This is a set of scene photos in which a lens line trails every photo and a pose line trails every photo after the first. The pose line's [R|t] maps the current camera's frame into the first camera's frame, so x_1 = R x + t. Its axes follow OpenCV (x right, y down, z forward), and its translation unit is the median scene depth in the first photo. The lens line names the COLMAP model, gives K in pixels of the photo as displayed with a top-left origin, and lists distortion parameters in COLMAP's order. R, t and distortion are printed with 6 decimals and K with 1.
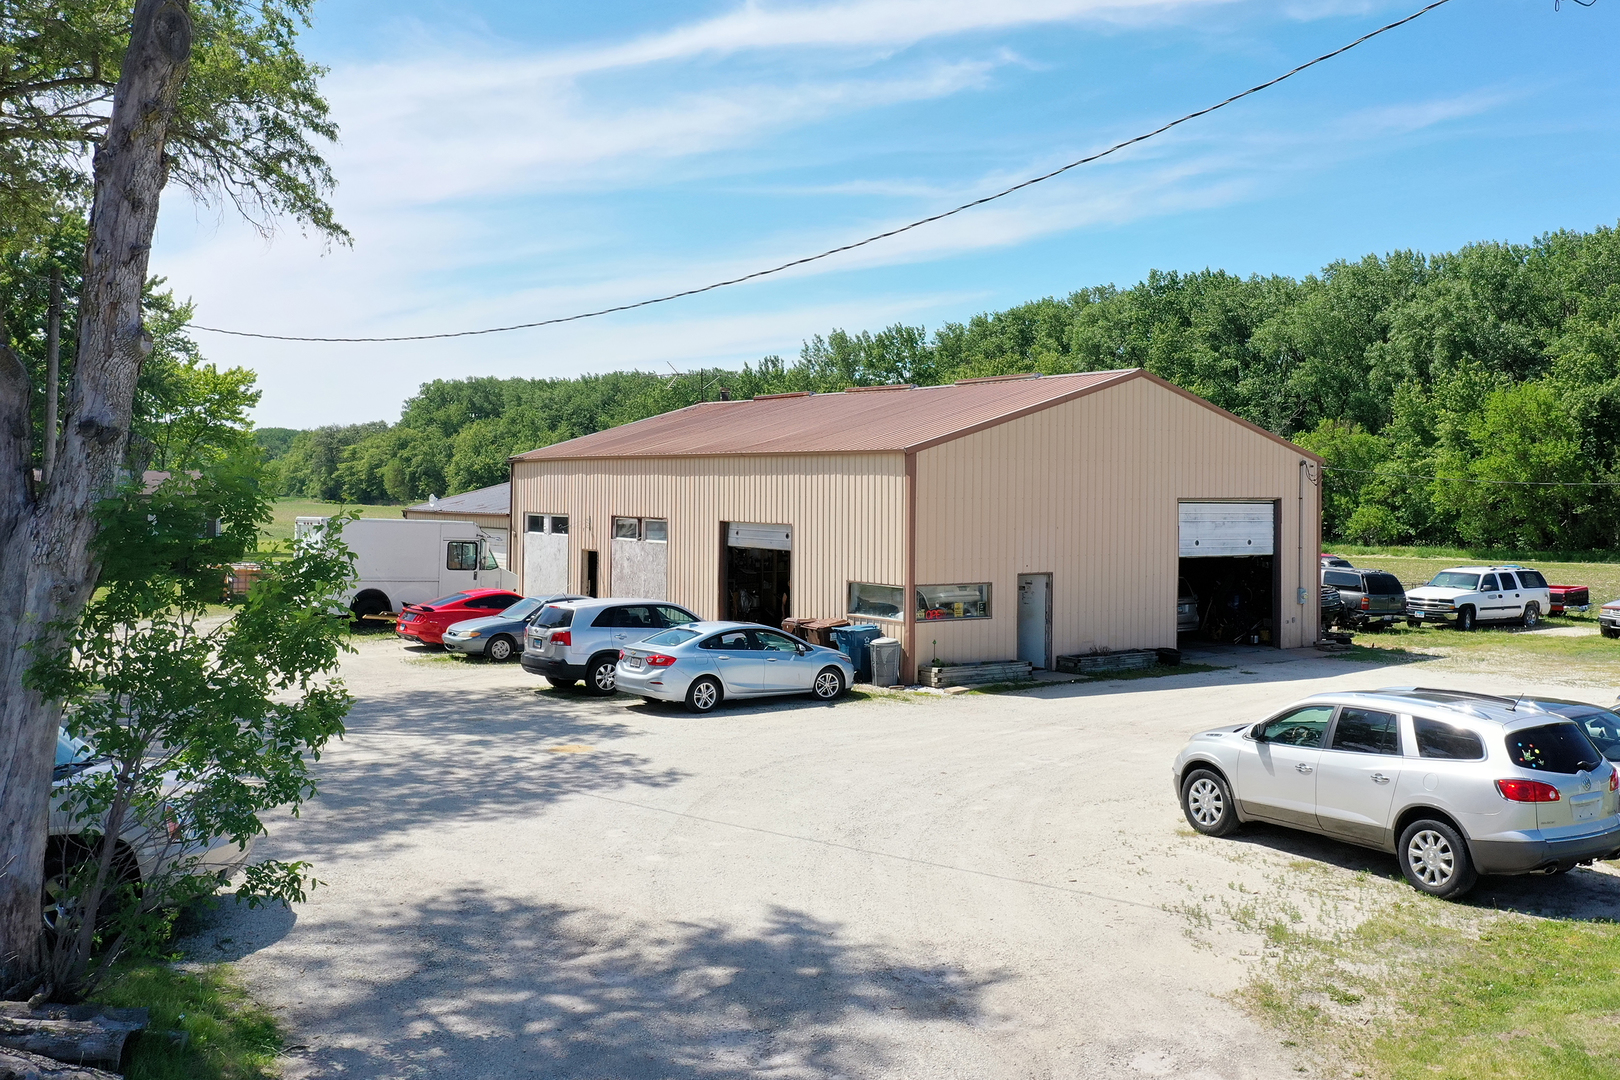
lens RADIAL K [[1368.7, 0, 818.4], [0, 1368.7, 495.4], [0, 0, 1]] dist [-0.002140, 0.022110]
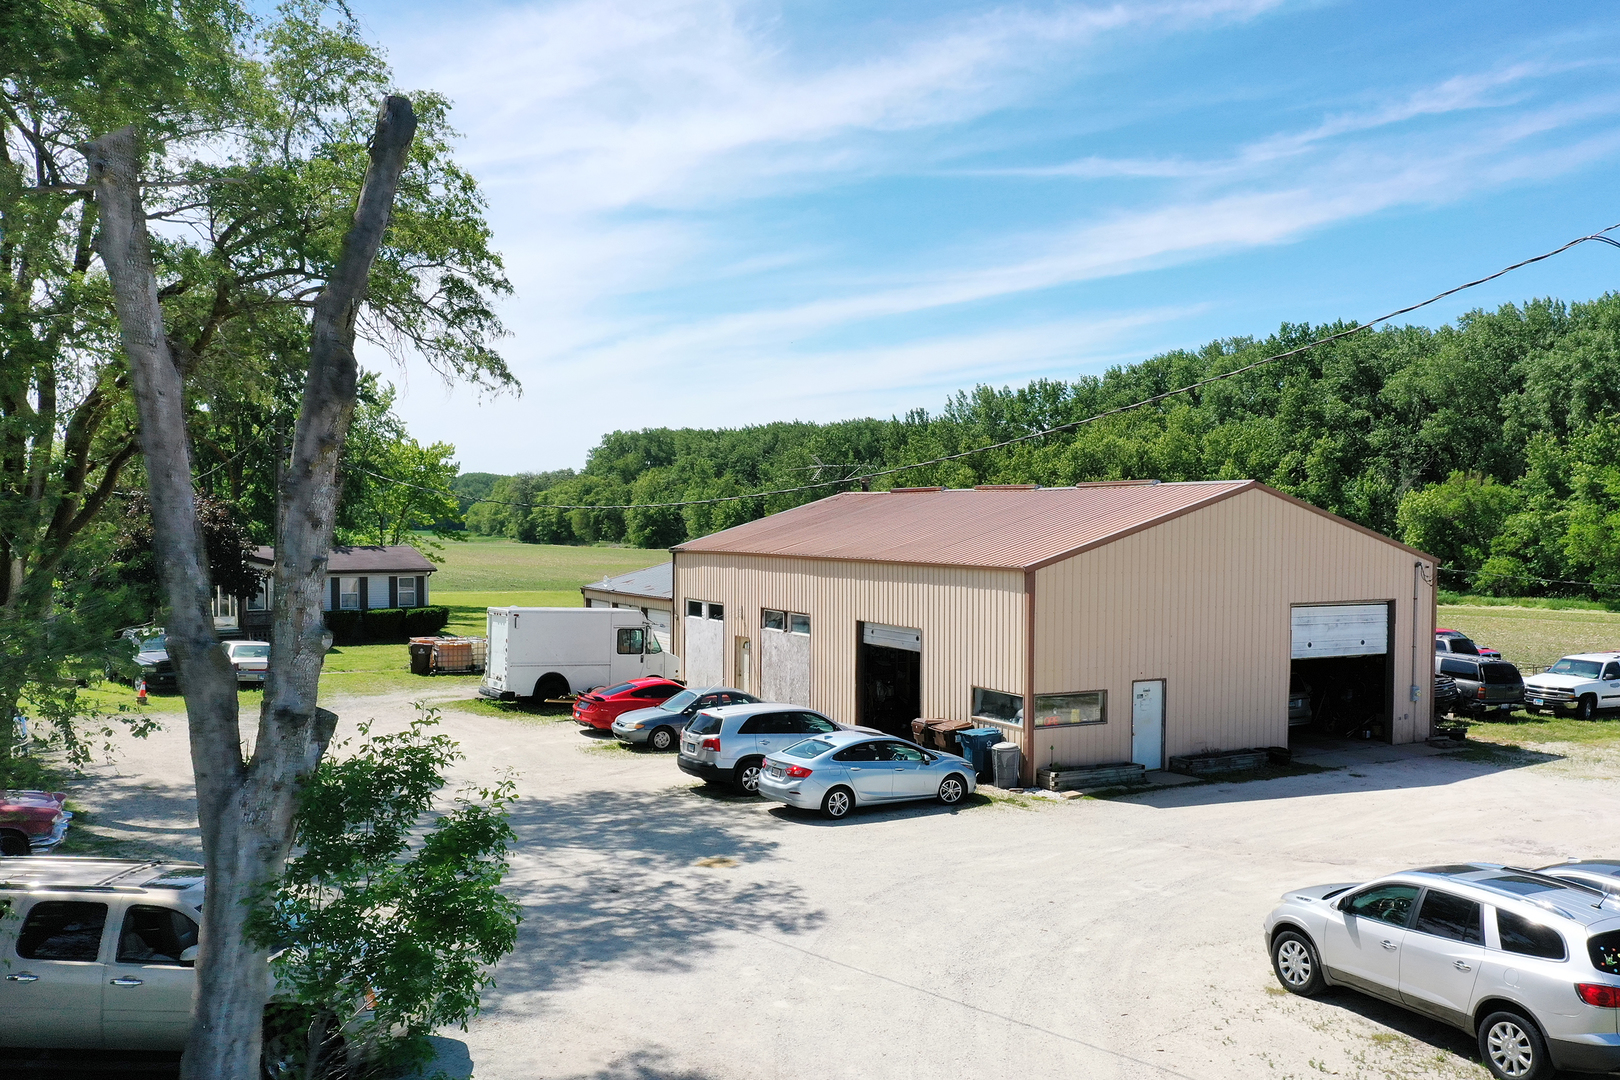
lens RADIAL K [[1264.9, 0, 812.0], [0, 1264.9, 543.2], [0, 0, 1]] dist [-0.000436, 0.006290]
pose [[0.991747, -0.002961, -0.128177, 0.023312], [0.009453, 0.998701, 0.050071, -0.097144], [0.127862, -0.050869, 0.990487, -0.005532]]
